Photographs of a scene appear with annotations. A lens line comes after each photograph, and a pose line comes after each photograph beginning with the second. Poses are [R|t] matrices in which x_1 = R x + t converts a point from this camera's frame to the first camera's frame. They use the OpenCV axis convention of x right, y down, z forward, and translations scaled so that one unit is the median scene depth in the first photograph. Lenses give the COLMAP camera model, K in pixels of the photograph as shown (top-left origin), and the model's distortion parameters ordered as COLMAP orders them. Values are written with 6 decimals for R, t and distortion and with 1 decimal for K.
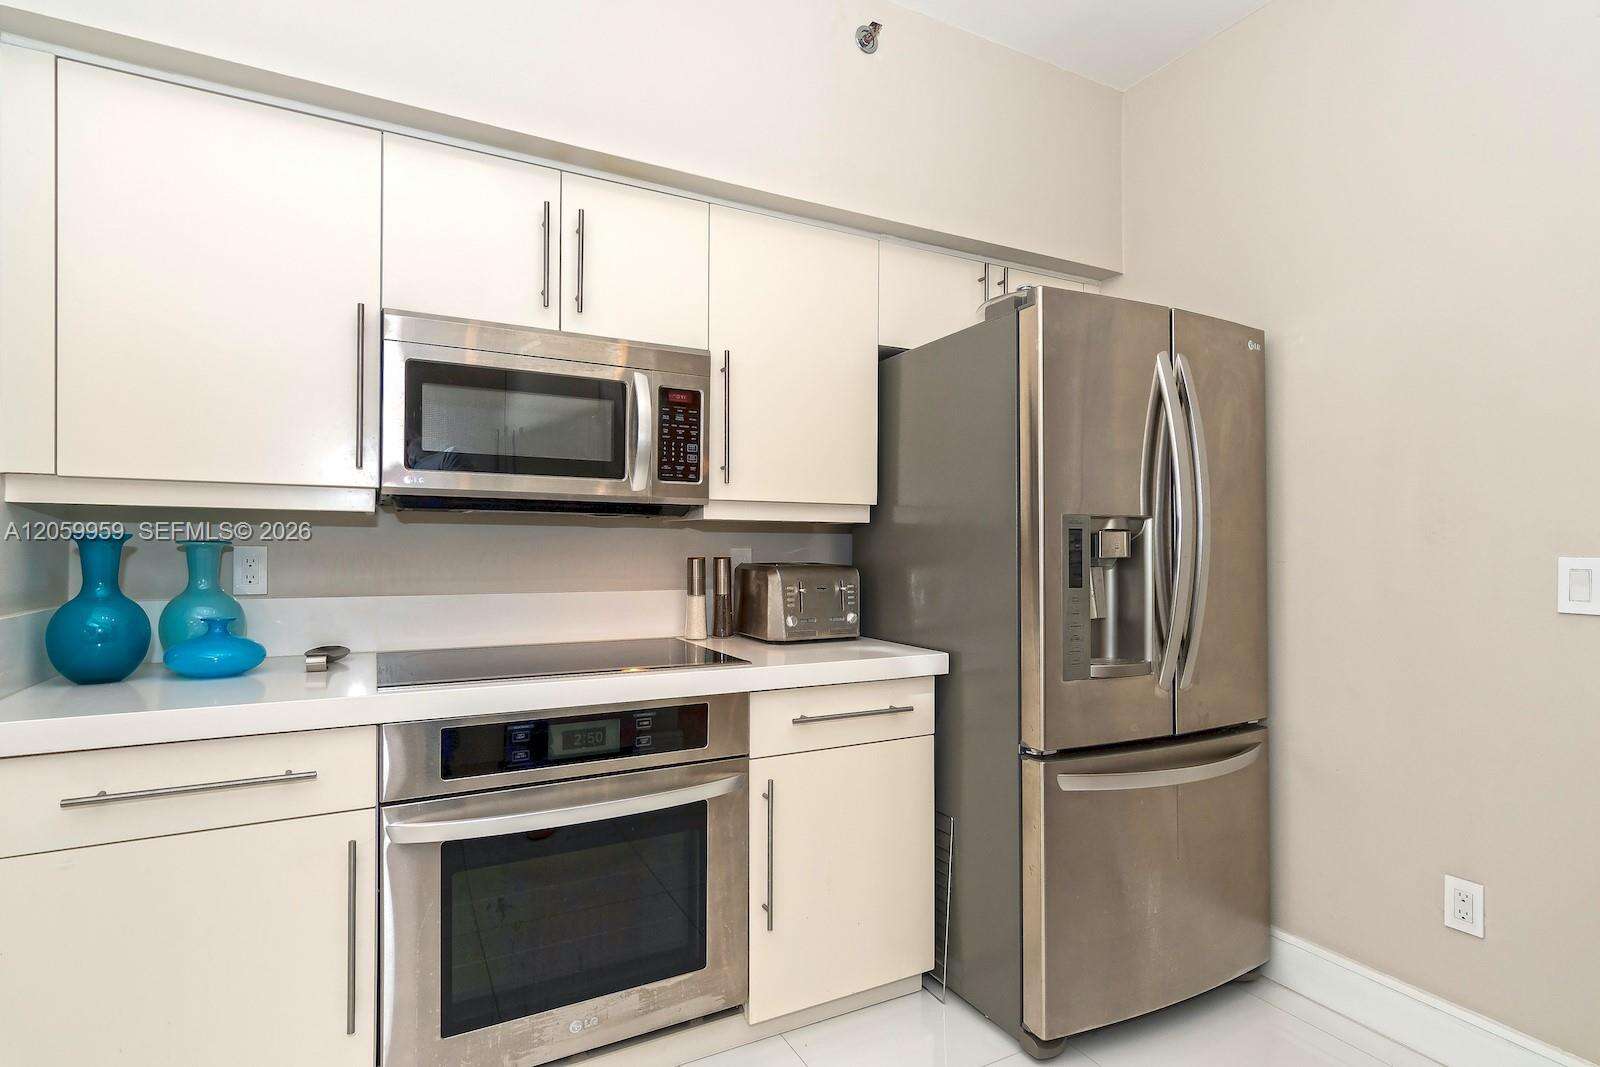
lens RADIAL K [[780.5, 0, 795.0], [0, 780.5, 536.9], [0, 0, 1]] dist [0.000707, 0.001166]
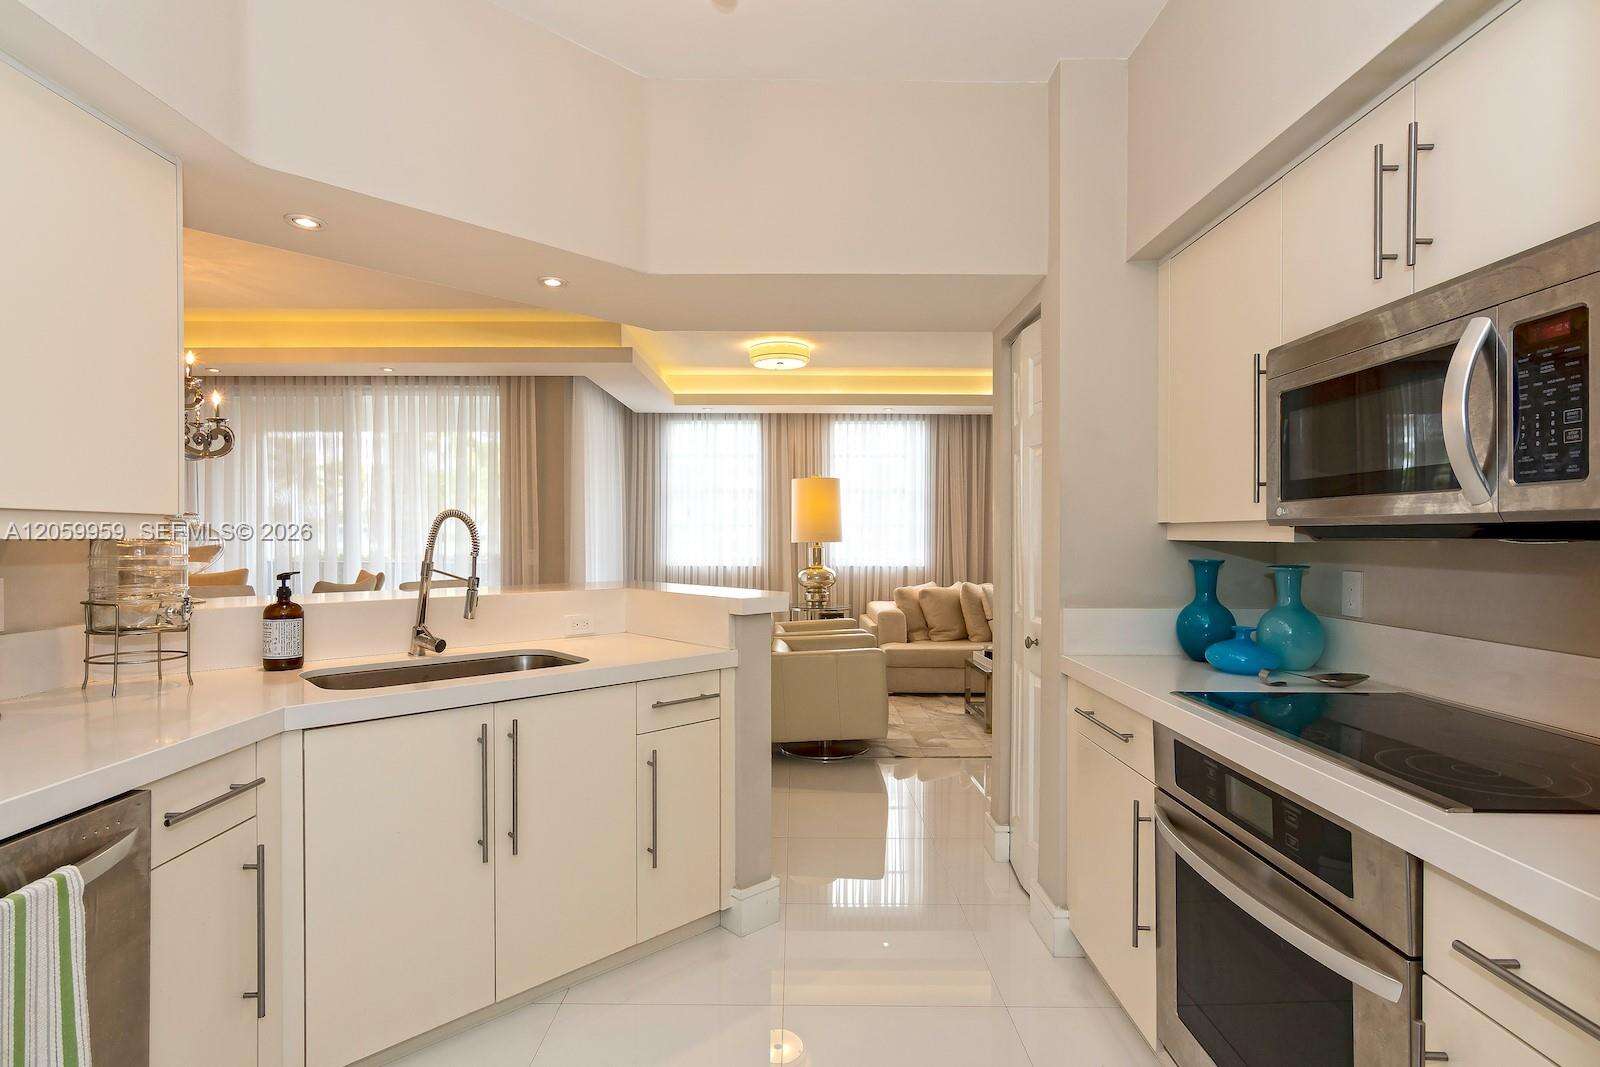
lens RADIAL K [[780.5, 0, 802.9], [0, 780.5, 539.9], [0, 0, 1]] dist [0.000707, 0.001166]
pose [[-0.457174, -0.001081, -0.889377, 0.600399], [0.012502, 0.999893, -0.007642, -0.030947], [0.889290, -0.014613, -0.457111, 0.780219]]
